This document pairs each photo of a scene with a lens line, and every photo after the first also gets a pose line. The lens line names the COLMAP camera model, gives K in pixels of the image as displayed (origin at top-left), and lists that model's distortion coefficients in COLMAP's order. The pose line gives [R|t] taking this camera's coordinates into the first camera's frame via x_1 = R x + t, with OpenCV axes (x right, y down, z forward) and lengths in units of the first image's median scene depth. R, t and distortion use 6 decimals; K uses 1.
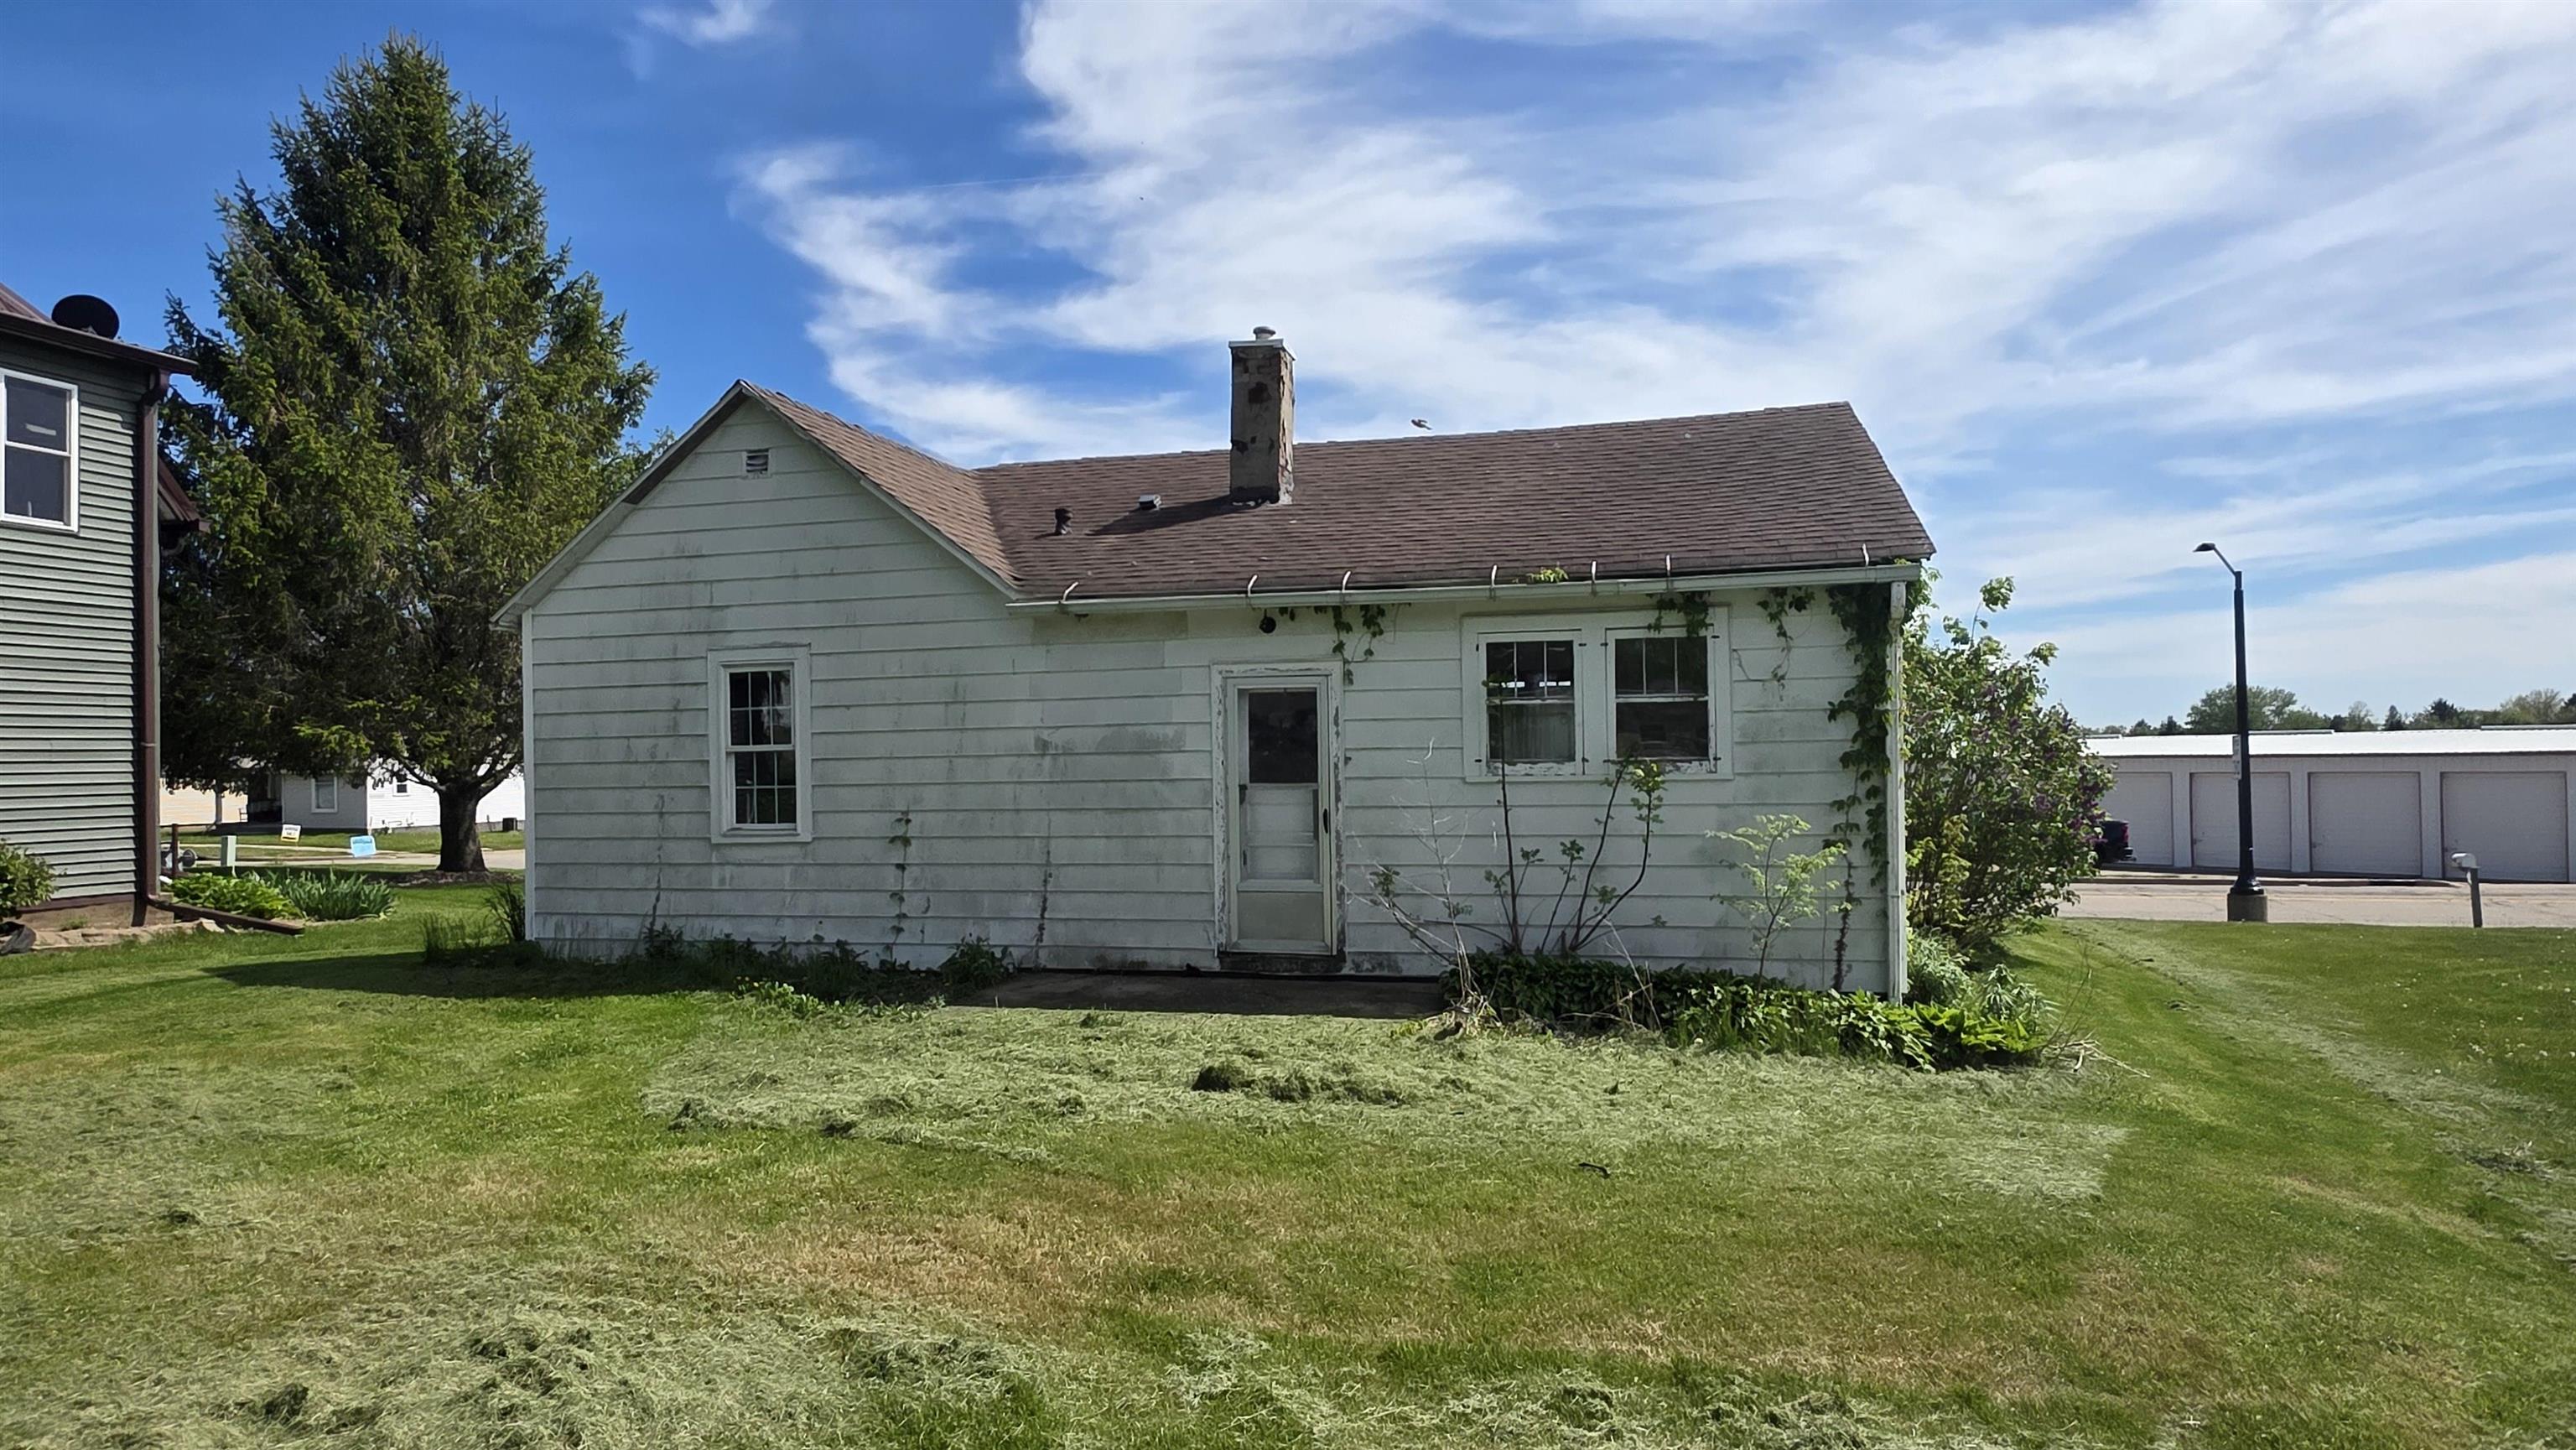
lens RADIAL K [[1516.0, 0, 1294.6], [0, 1516.0, 755.4], [0, 0, 1]] dist [-0.003888, -0.002227]
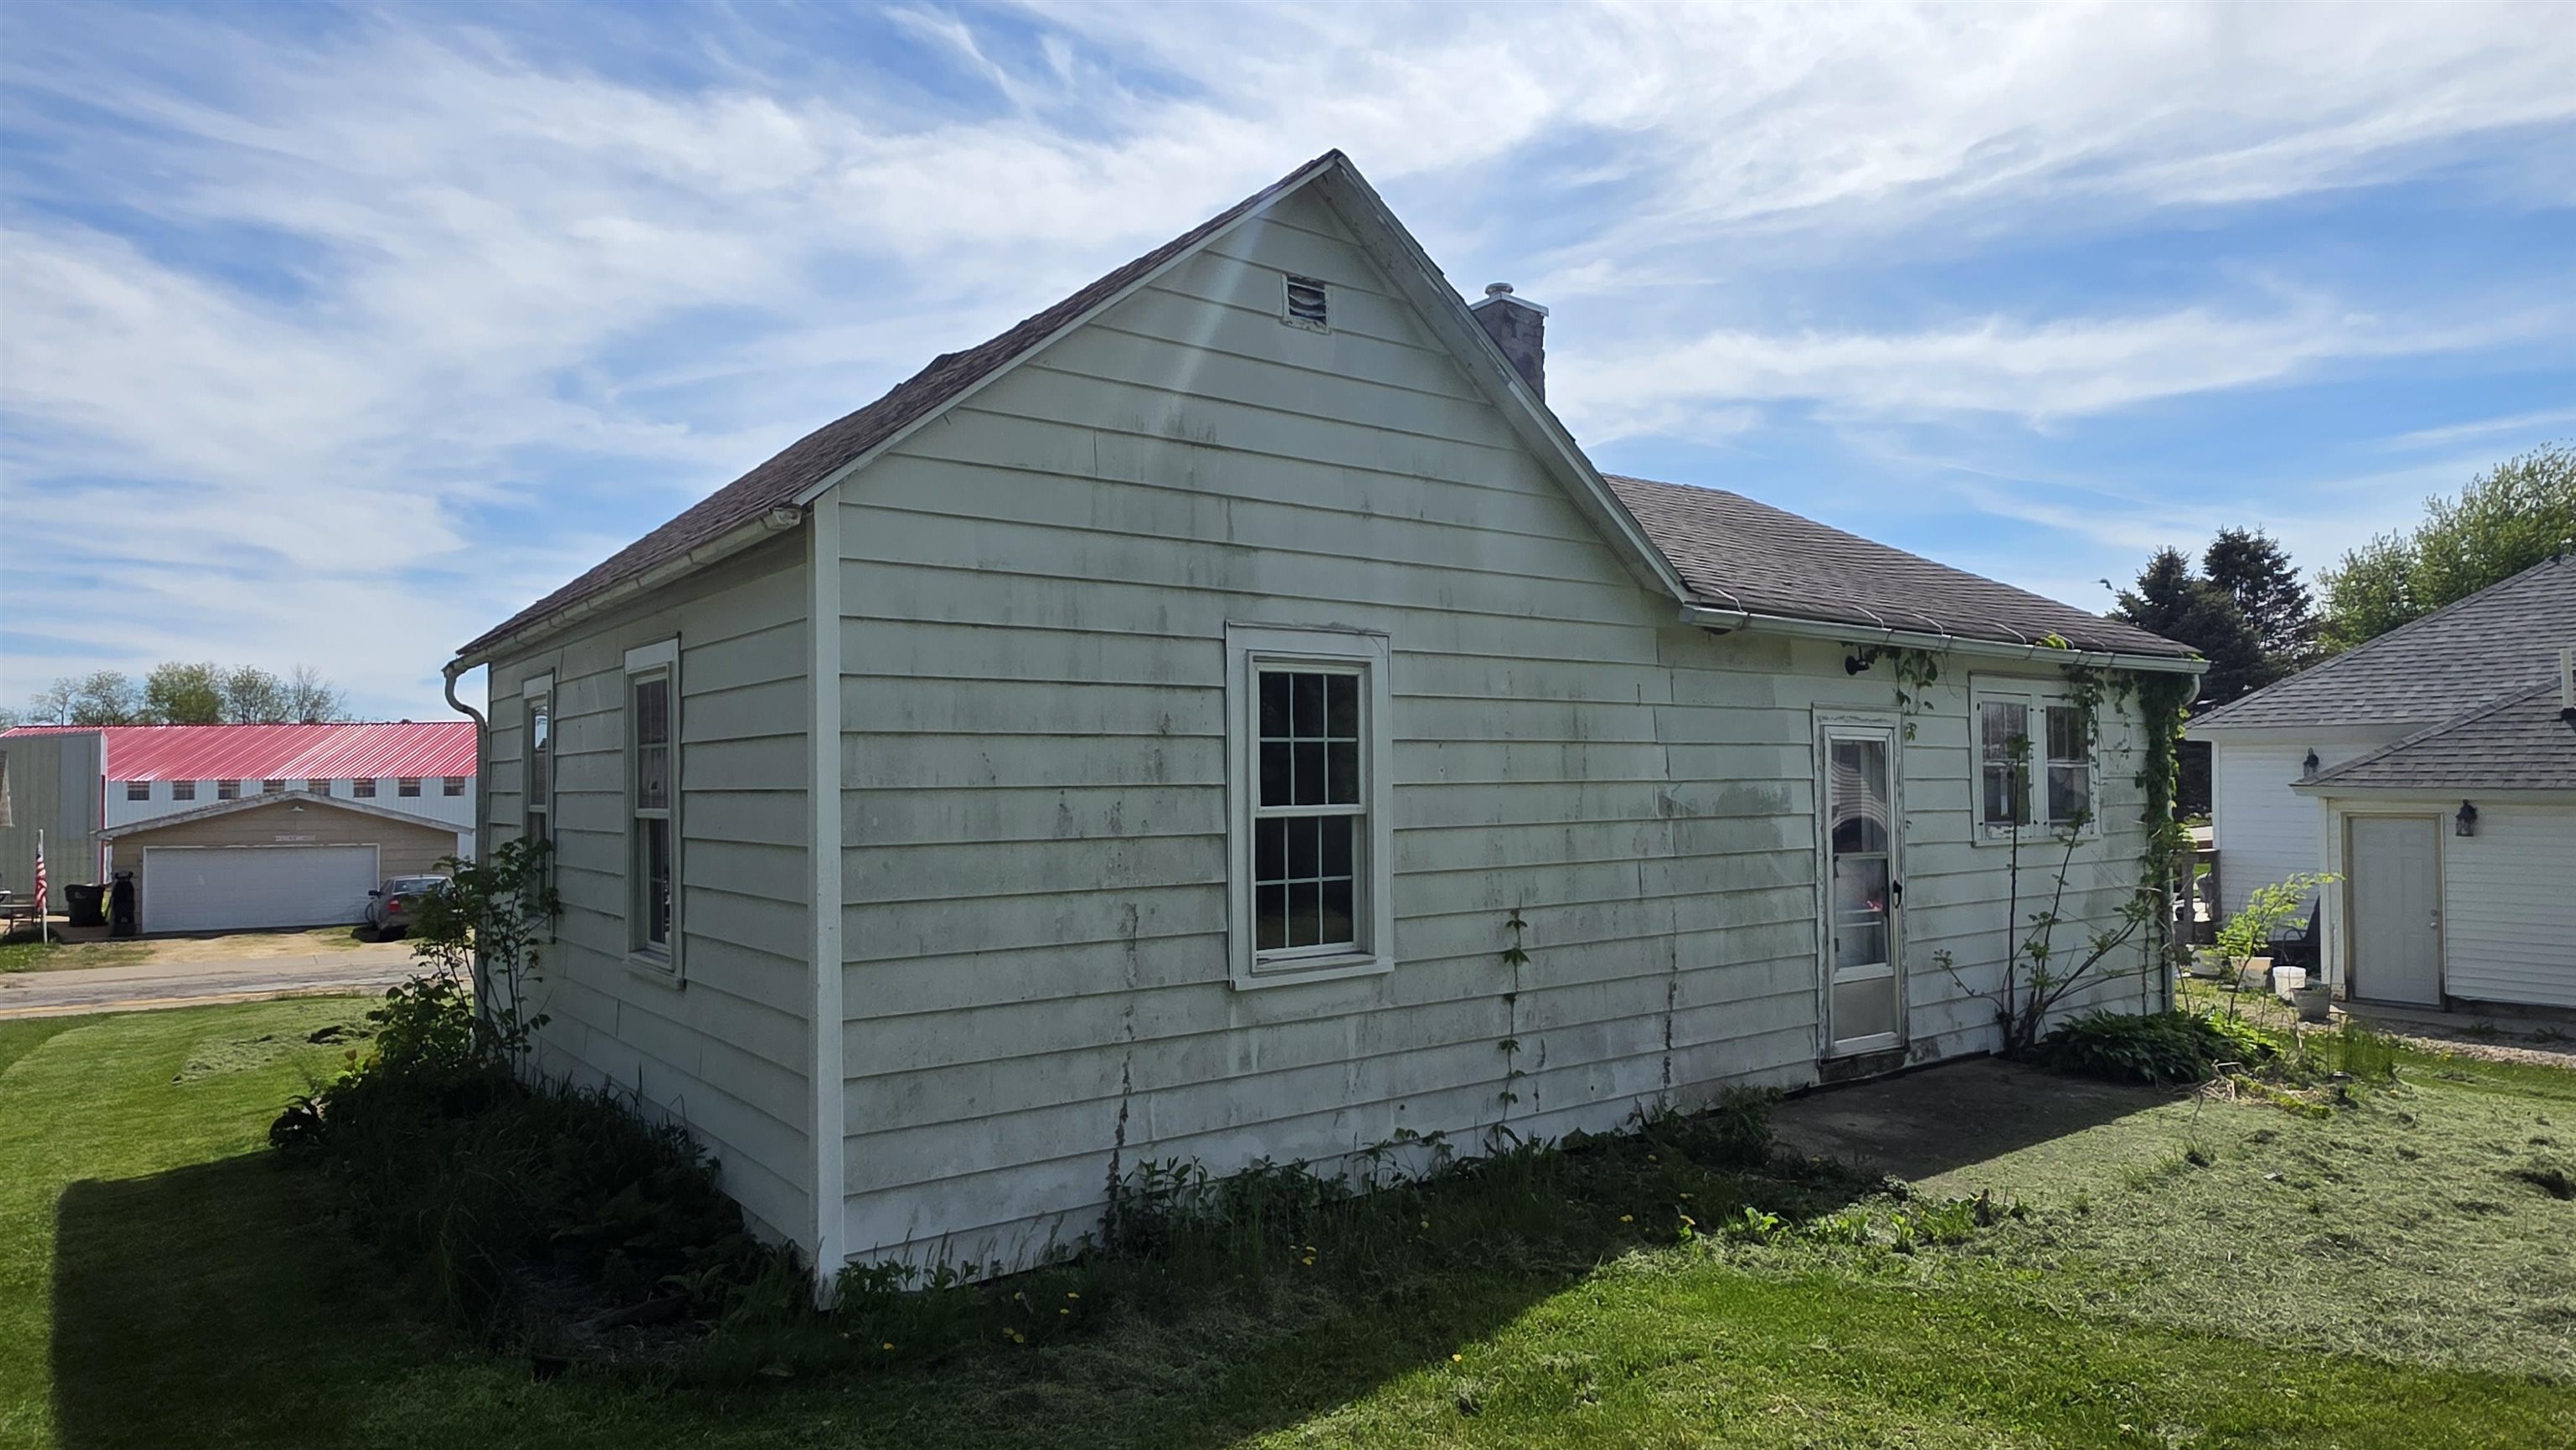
lens RADIAL K [[1515.0, 0, 1296.2], [0, 1515.0, 750.0], [0, 0, 1]] dist [0.008434, 0.000391]
pose [[0.610924, 0.028051, 0.791192, -0.805545], [-0.003982, 0.999468, -0.032360, -0.009124], [-0.791679, 0.016619, 0.610711, 0.669520]]
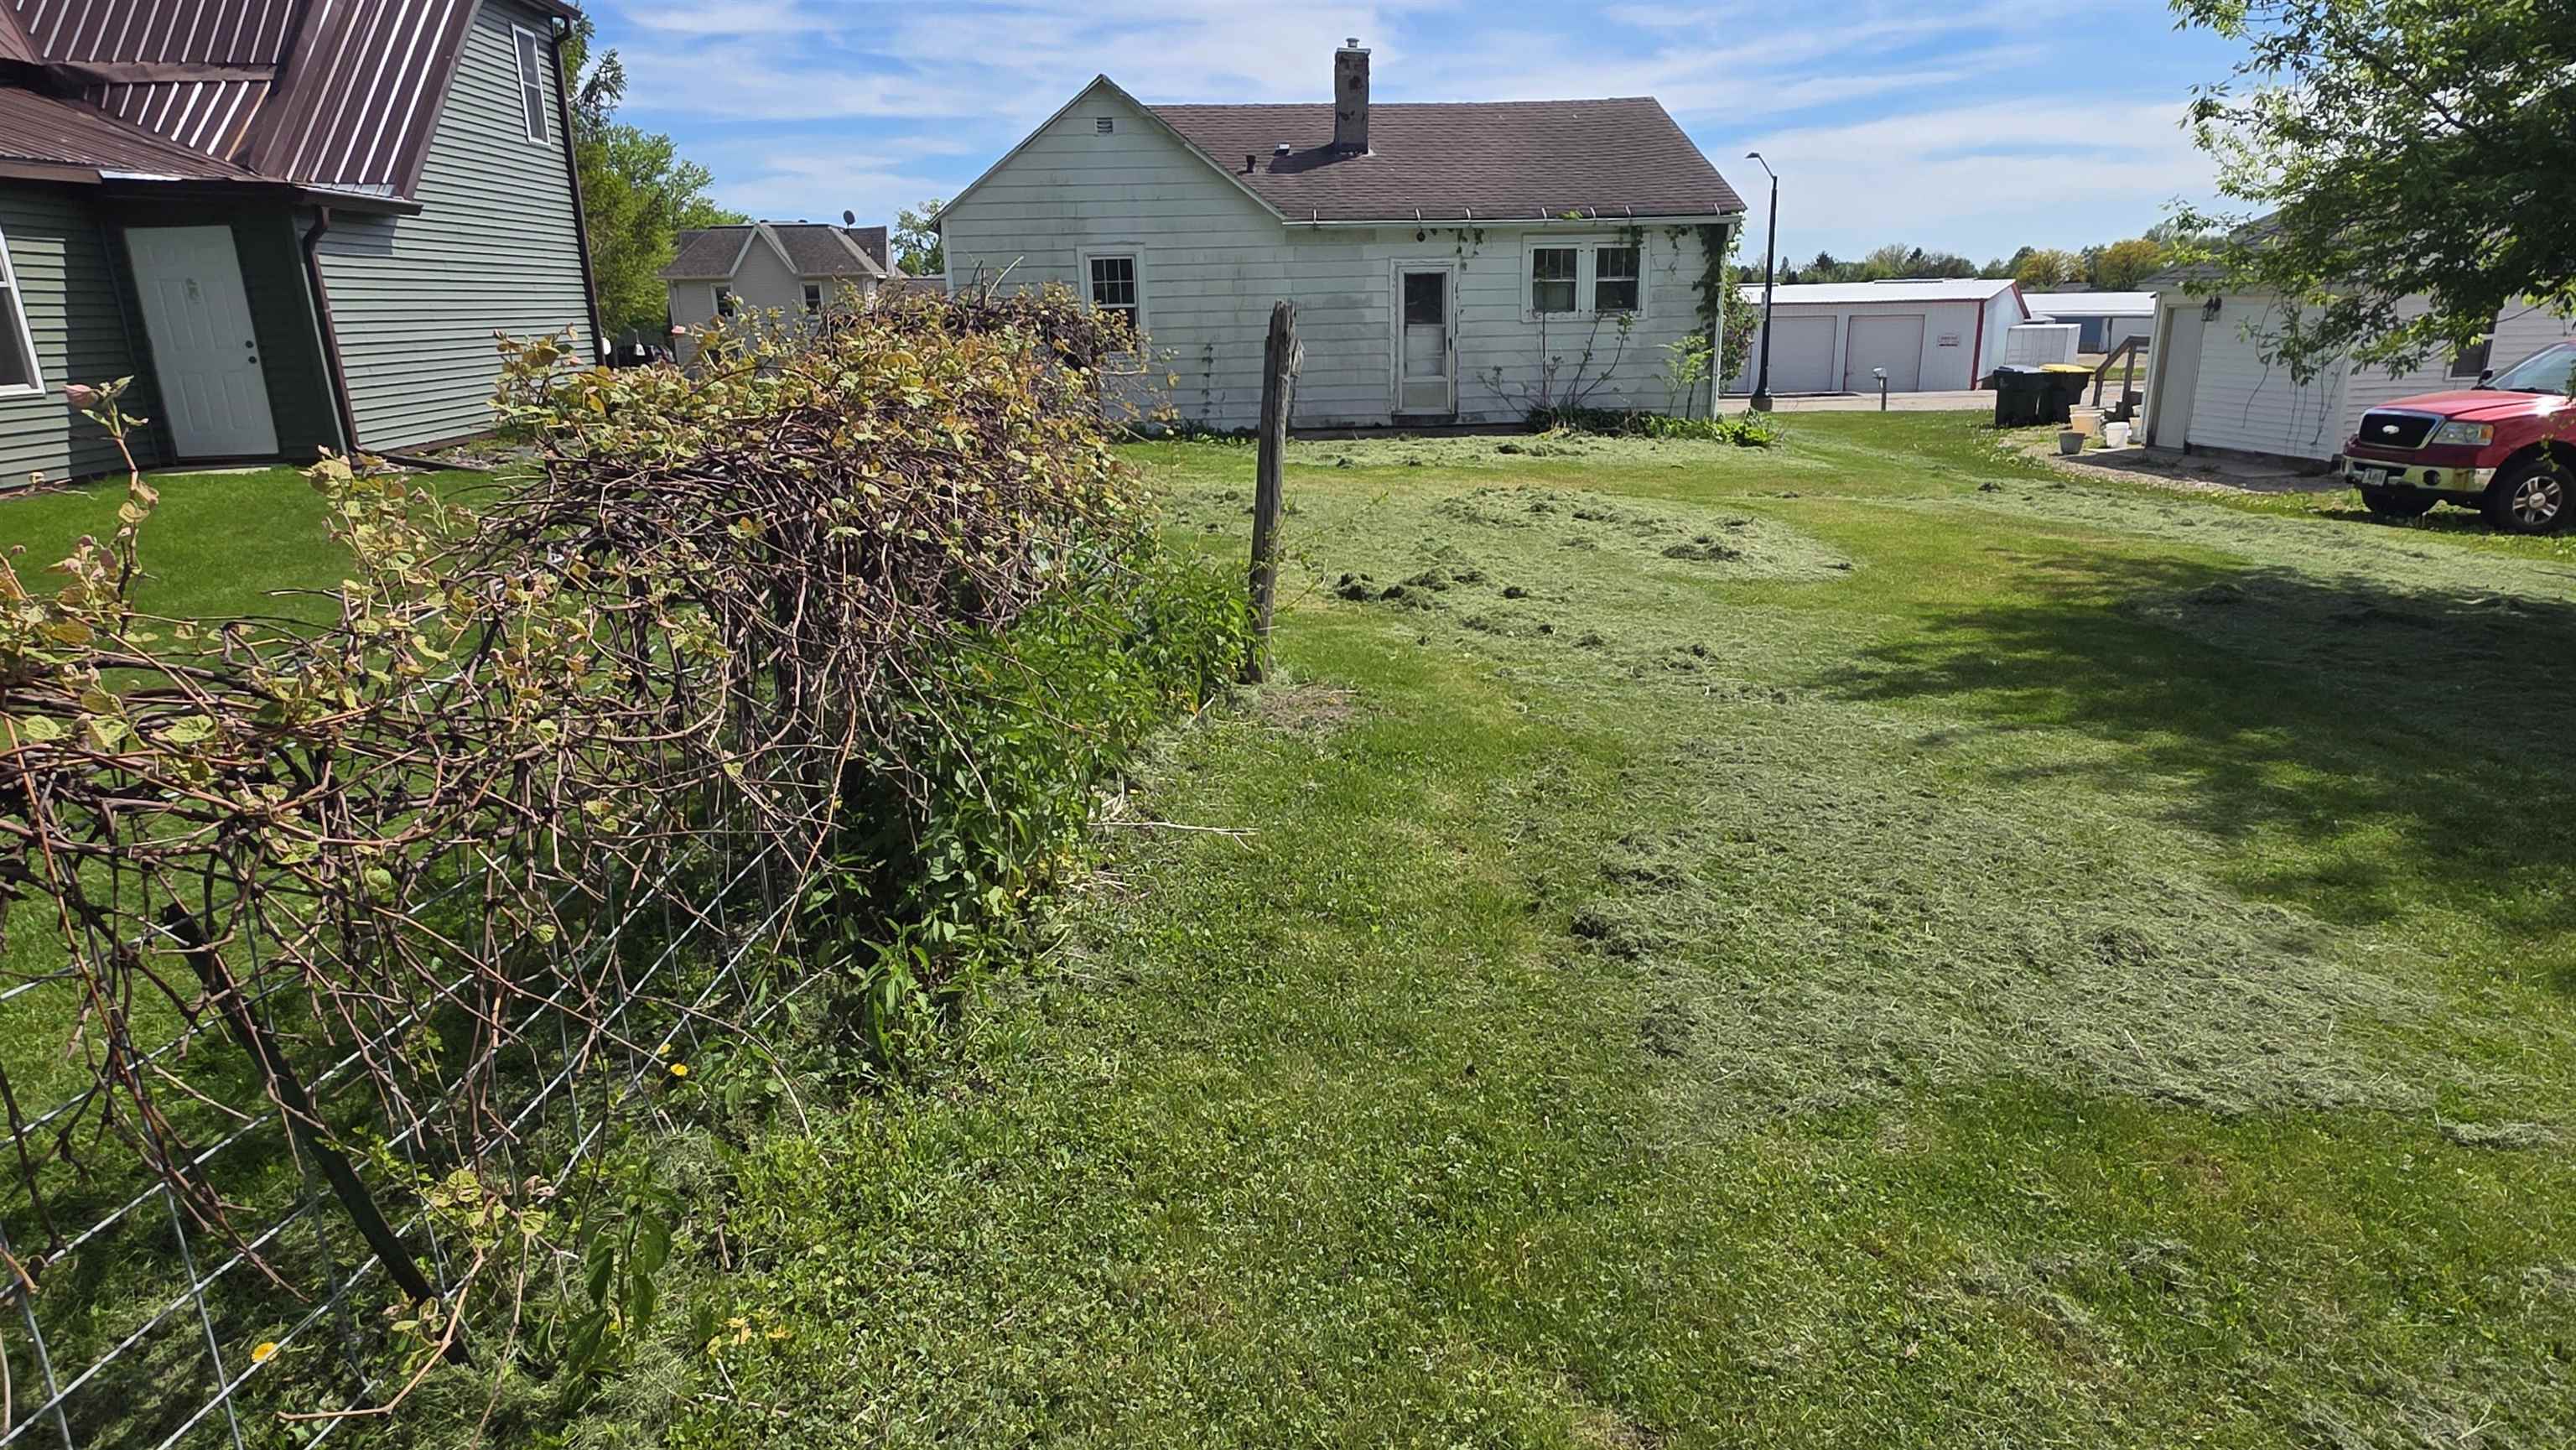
lens RADIAL K [[1515.0, 0, 1296.2], [0, 1515.0, 750.0], [0, 0, 1]] dist [0.008434, 0.000391]
pose [[0.943458, -0.097453, 0.316844, -0.758042], [0.004204, 0.959251, 0.282522, -0.006853], [-0.331466, -0.265216, 0.905423, -0.762191]]
